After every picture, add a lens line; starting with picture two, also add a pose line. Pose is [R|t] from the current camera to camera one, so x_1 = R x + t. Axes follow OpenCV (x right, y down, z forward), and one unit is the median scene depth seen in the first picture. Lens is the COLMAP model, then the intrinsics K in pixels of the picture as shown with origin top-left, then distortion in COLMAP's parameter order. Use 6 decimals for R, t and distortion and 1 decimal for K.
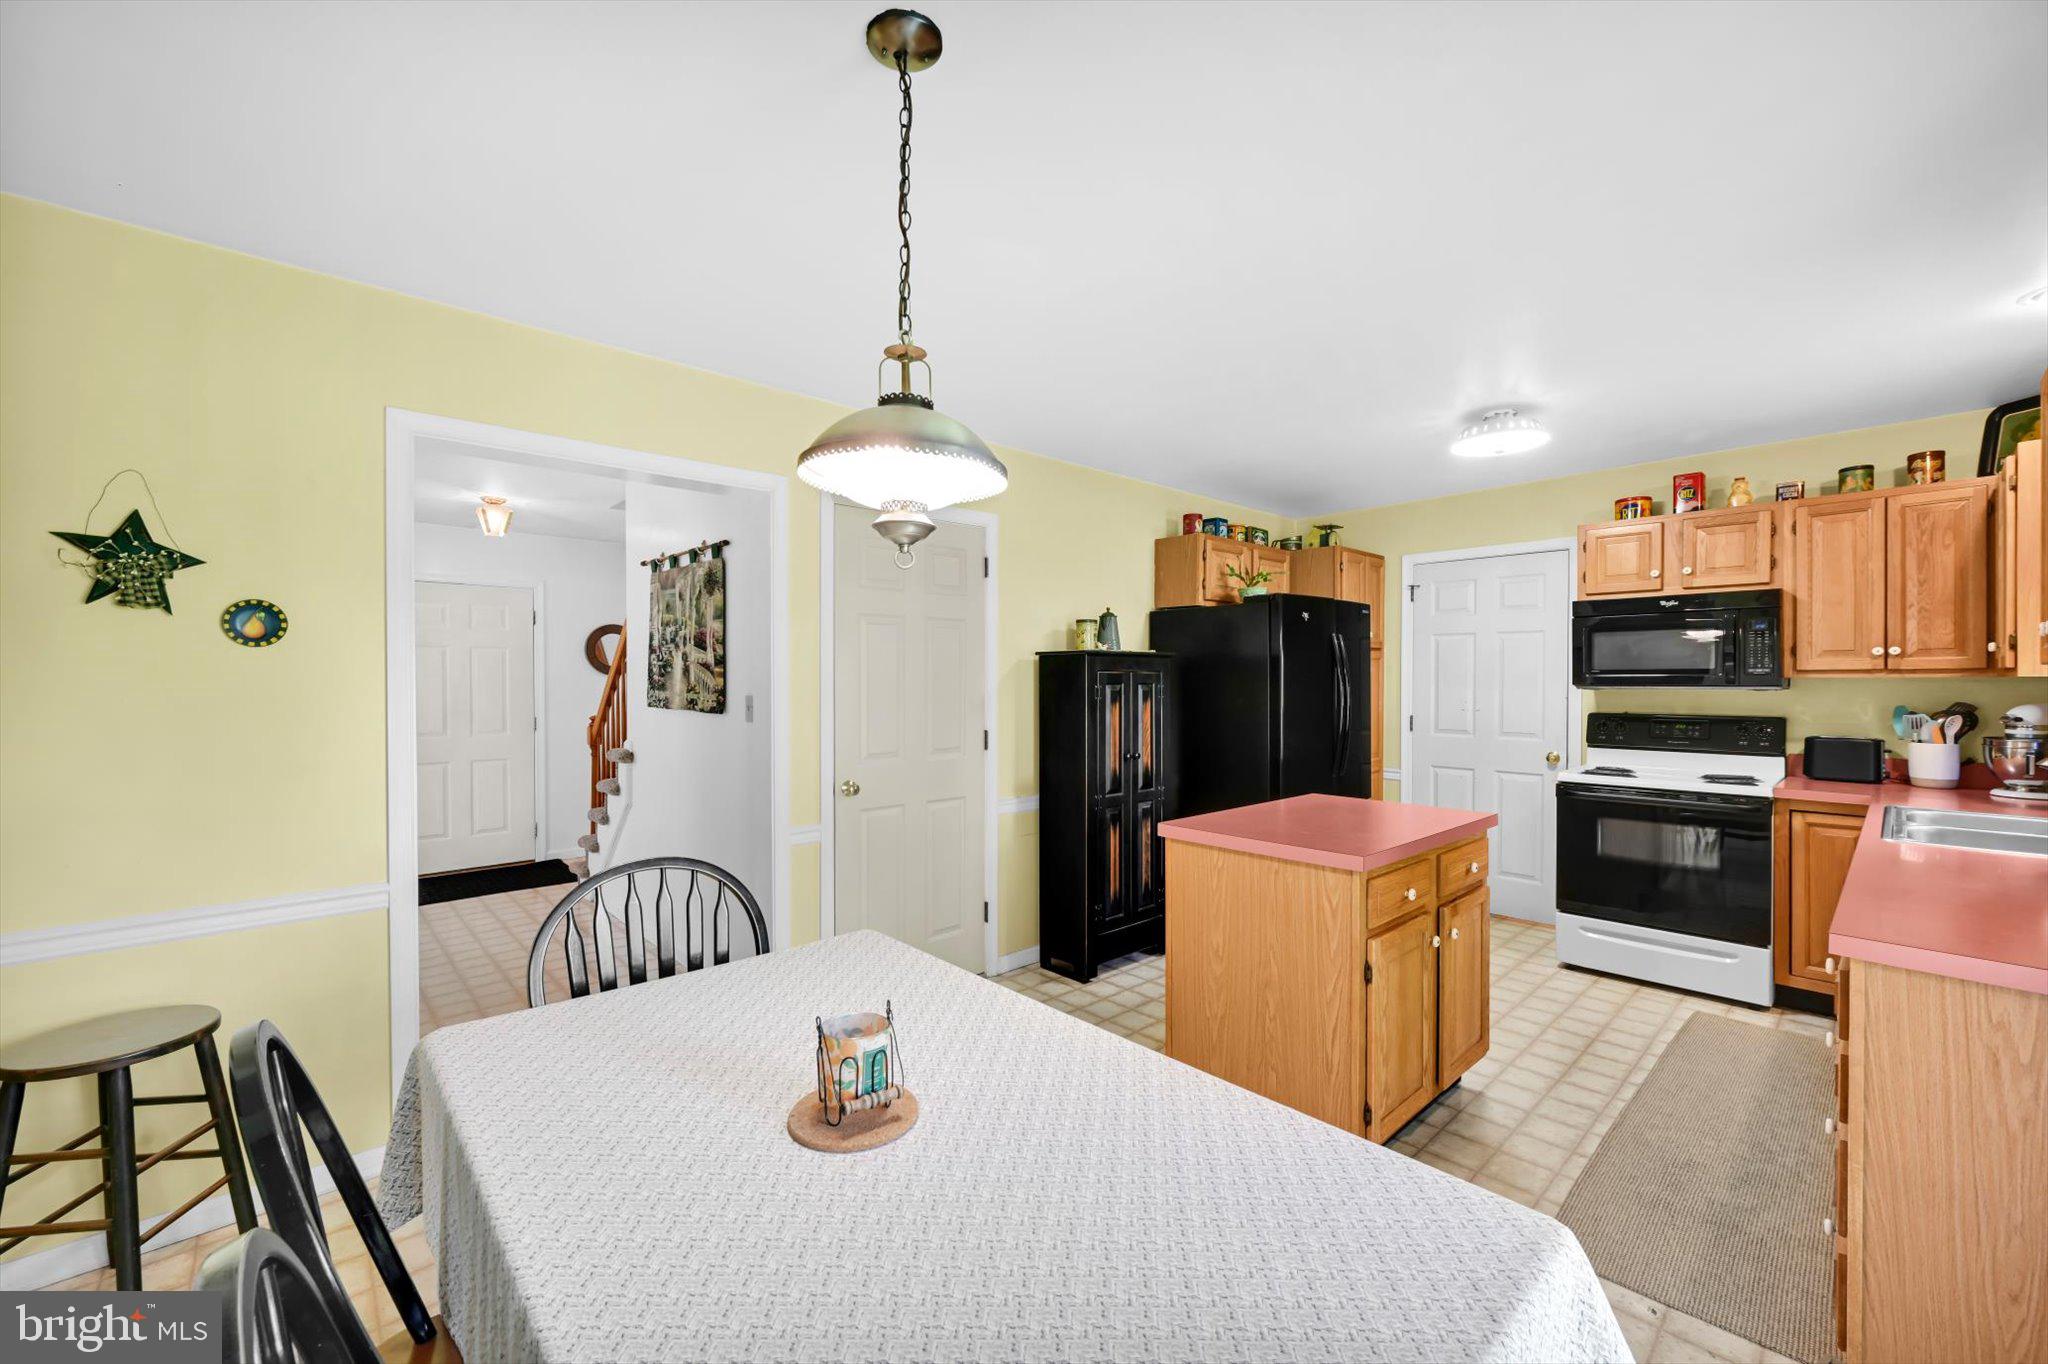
lens RADIAL K [[827.2, 0, 1024.1], [0, 827.2, 690.2], [0, 0, 1]] dist [0.000179, -0.000105]
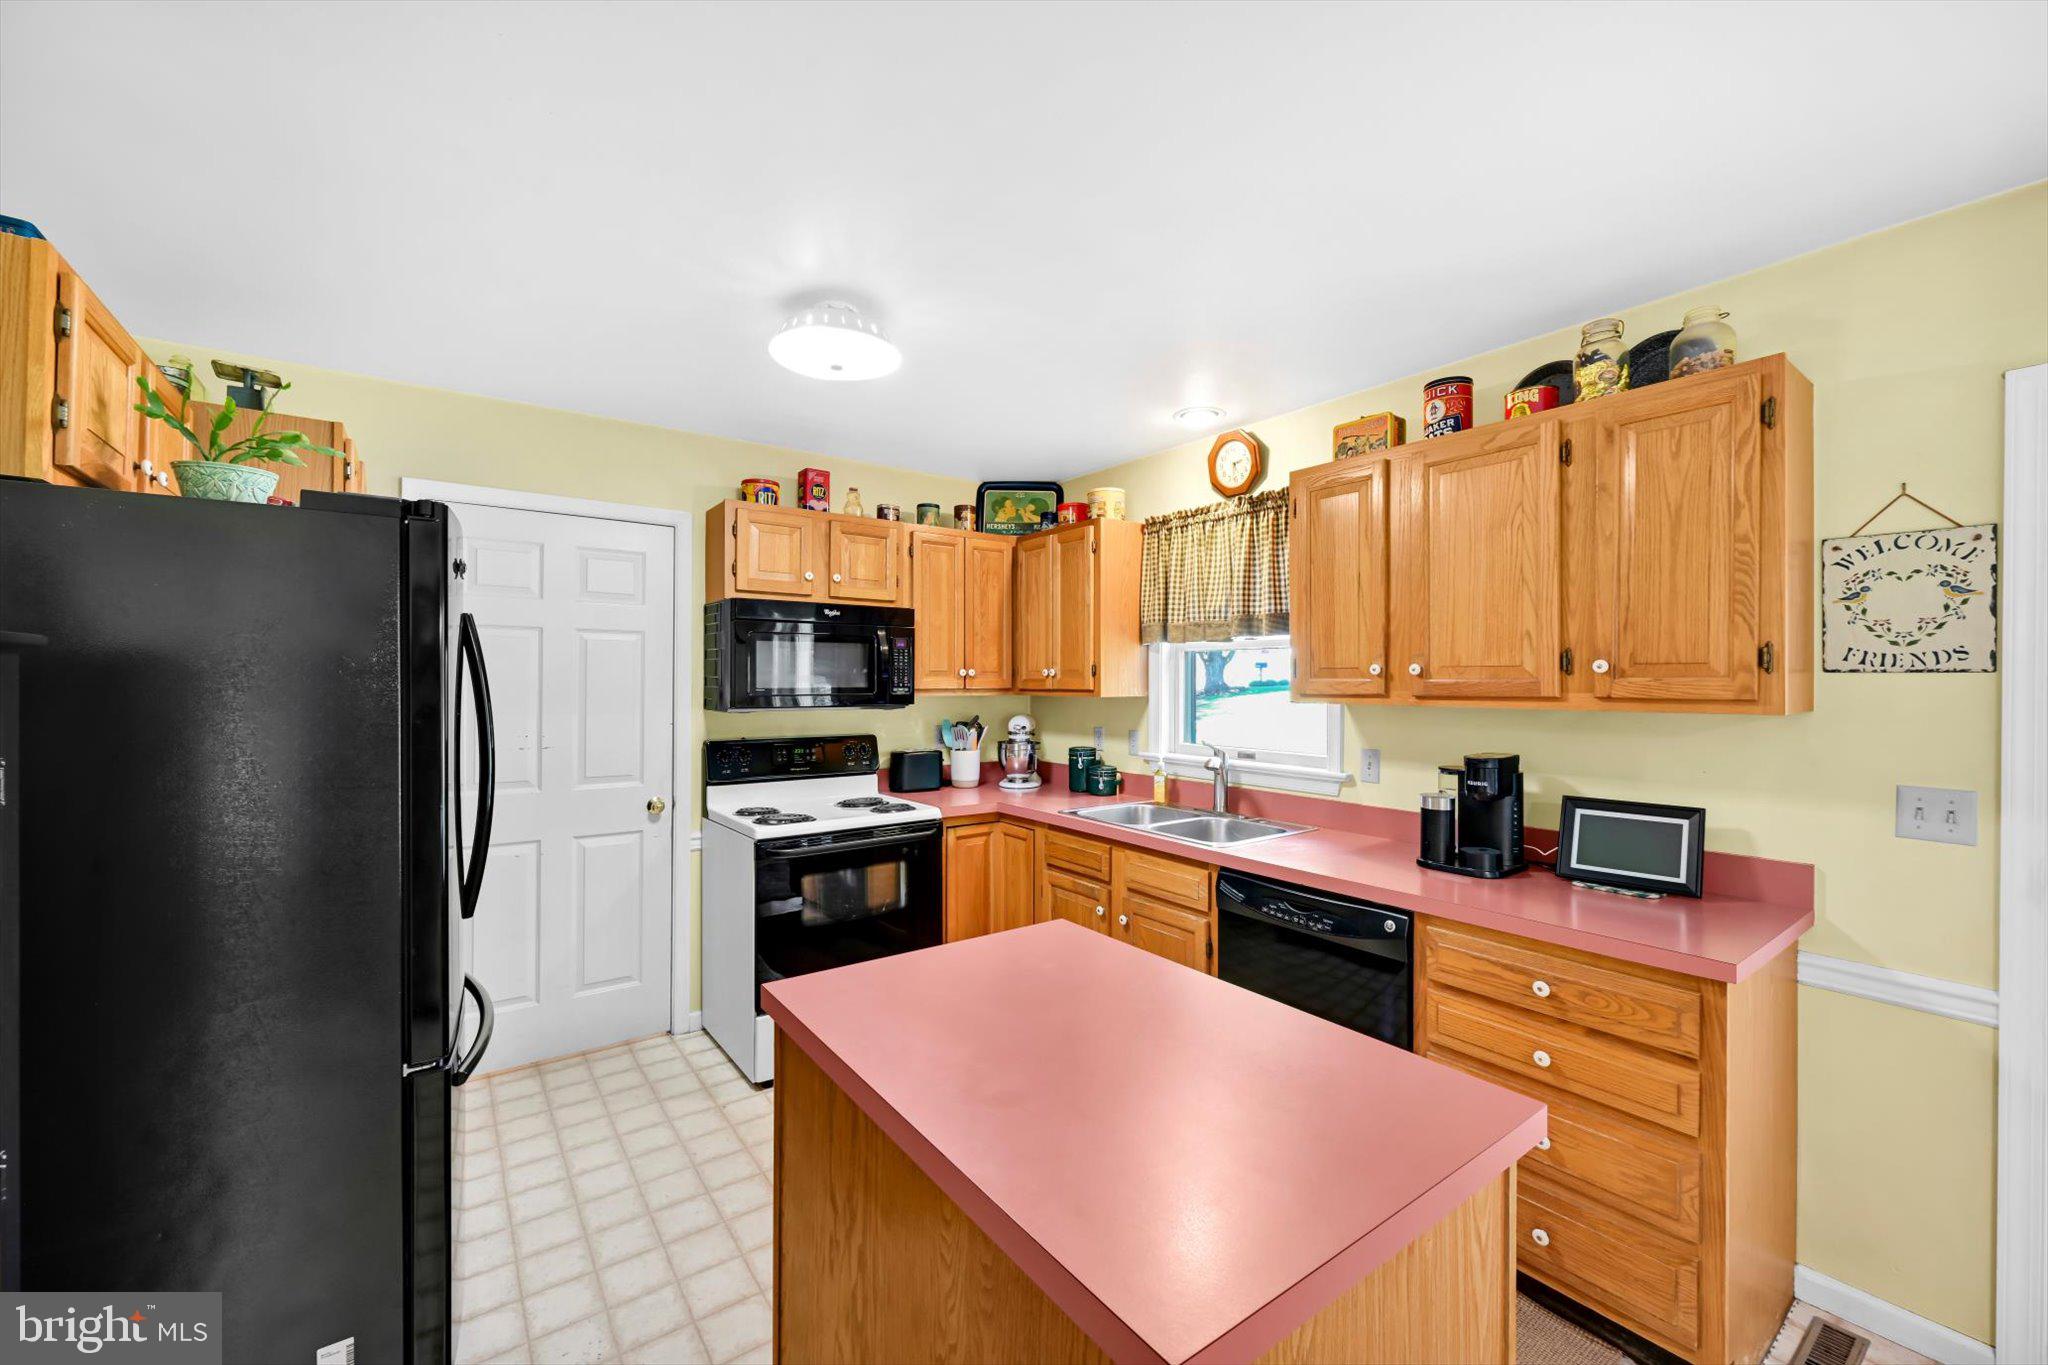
lens RADIAL K [[810.0, 0, 1024.0], [0, 810.0, 682.5], [0, 0, 1]] dist [0.001941, 0.000182]
pose [[0.106595, -0.001194, 0.994302, -0.054128], [0.009453, 0.999955, 0.000187, -0.030845], [-0.994258, 0.009379, 0.106602, 0.743460]]
